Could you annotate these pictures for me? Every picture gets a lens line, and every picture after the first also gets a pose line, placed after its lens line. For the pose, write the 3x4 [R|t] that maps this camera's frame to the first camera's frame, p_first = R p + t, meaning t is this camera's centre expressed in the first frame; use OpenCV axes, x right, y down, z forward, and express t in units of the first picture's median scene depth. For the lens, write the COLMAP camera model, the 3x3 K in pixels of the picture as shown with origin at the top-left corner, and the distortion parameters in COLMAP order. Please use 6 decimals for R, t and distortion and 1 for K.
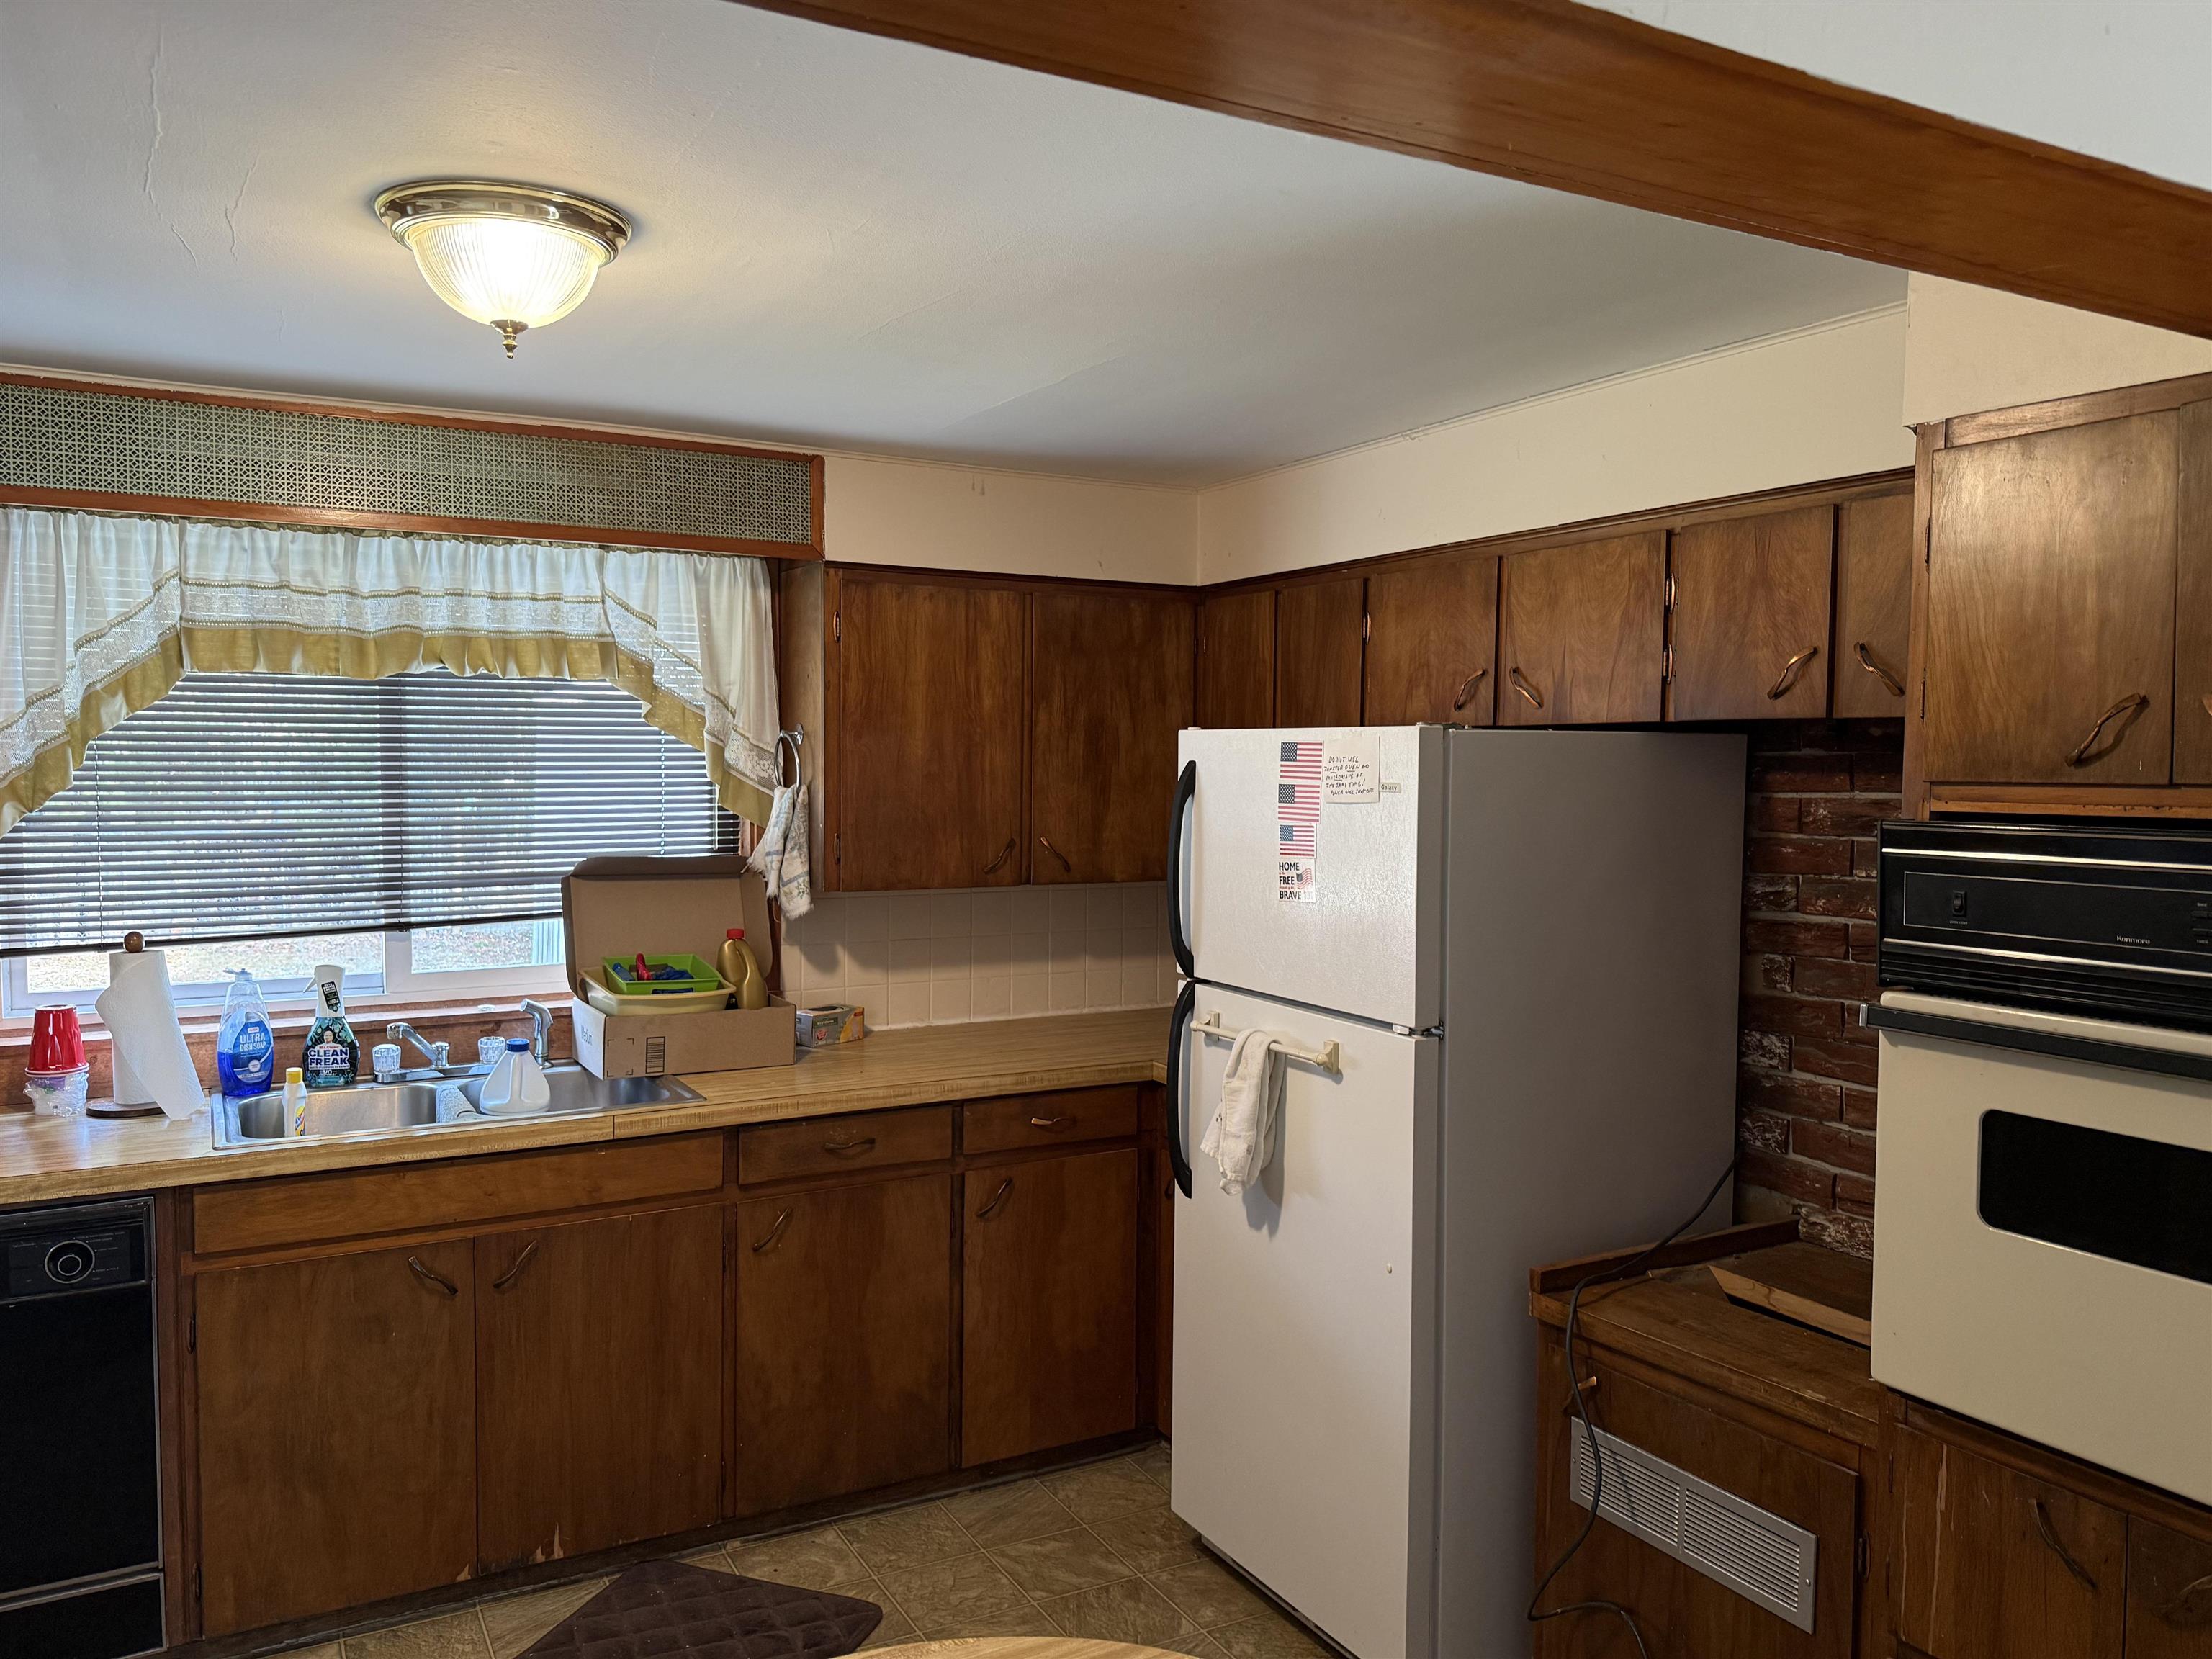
lens RADIAL K [[1649.4, 0, 1102.4], [0, 1649.4, 820.8], [0, 0, 1]] dist [0.043118, -0.059487]
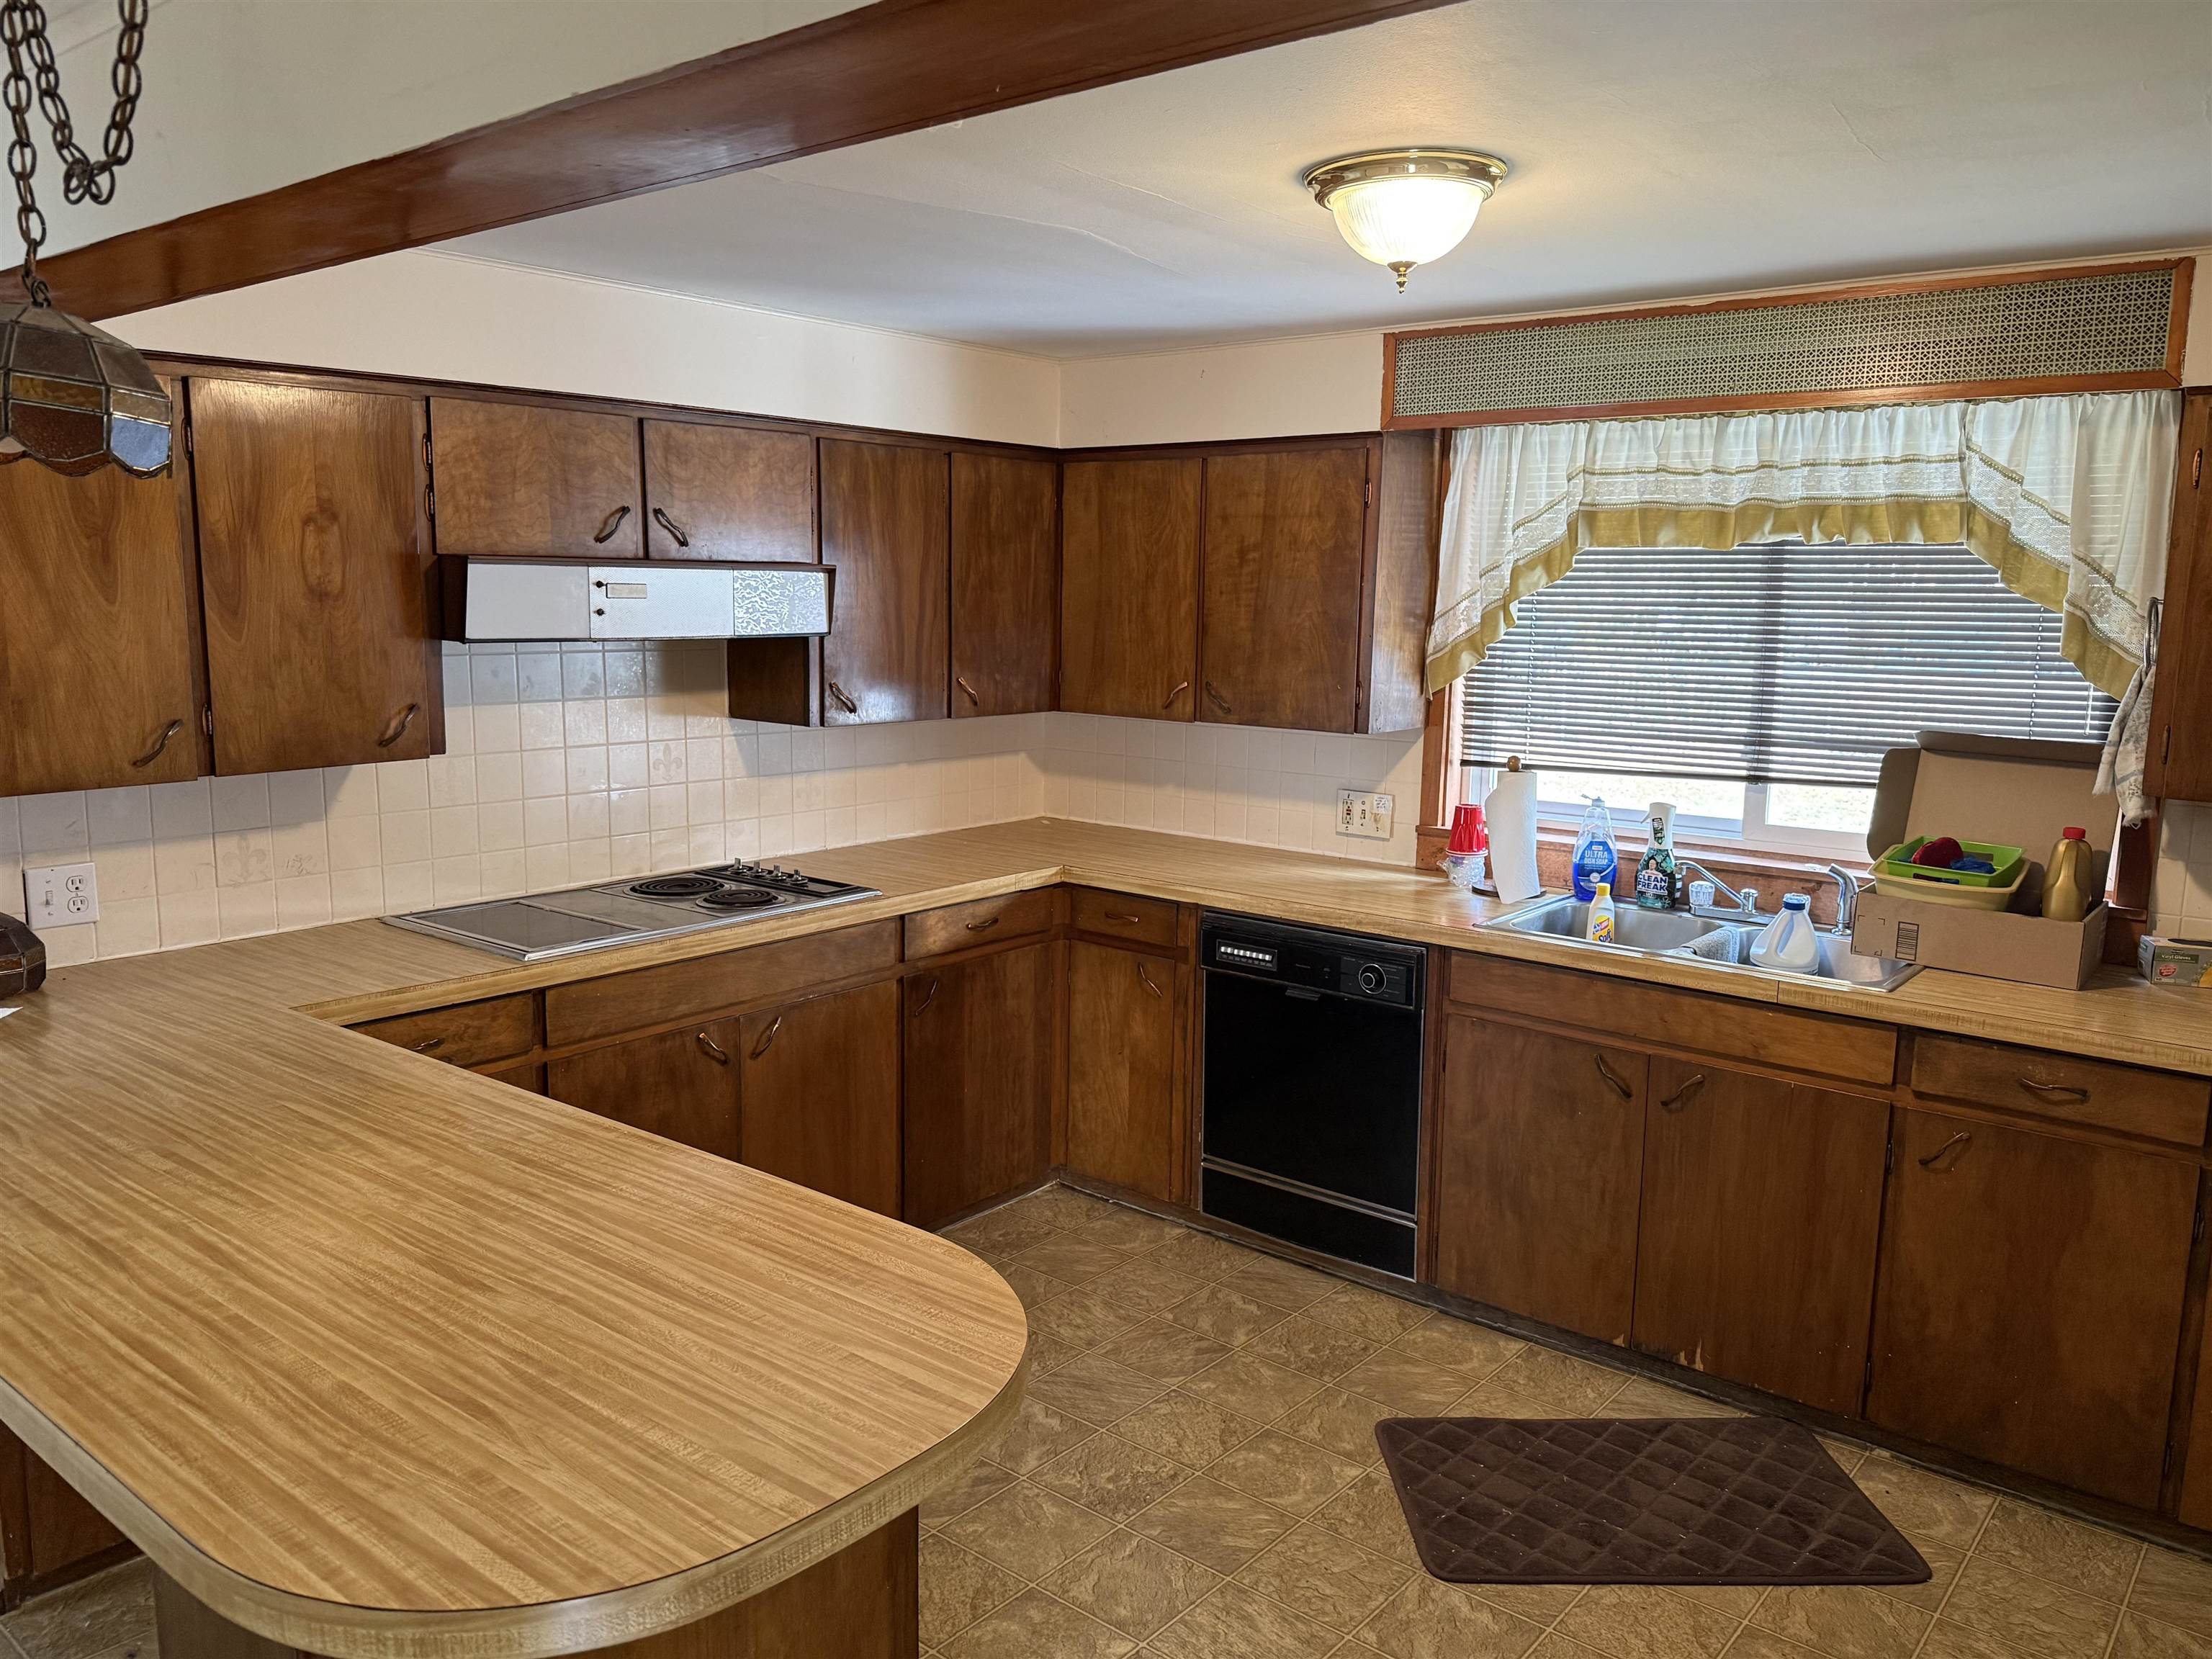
lens RADIAL K [[1649.4, 0, 1098.5], [0, 1649.4, 813.2], [0, 0, 1]] dist [0.043118, -0.059487]
pose [[0.355657, 0.127666, -0.925856, 0.456258], [-0.054853, 0.991770, 0.115684, -0.017210], [0.933005, 0.009643, 0.359733, 0.228234]]
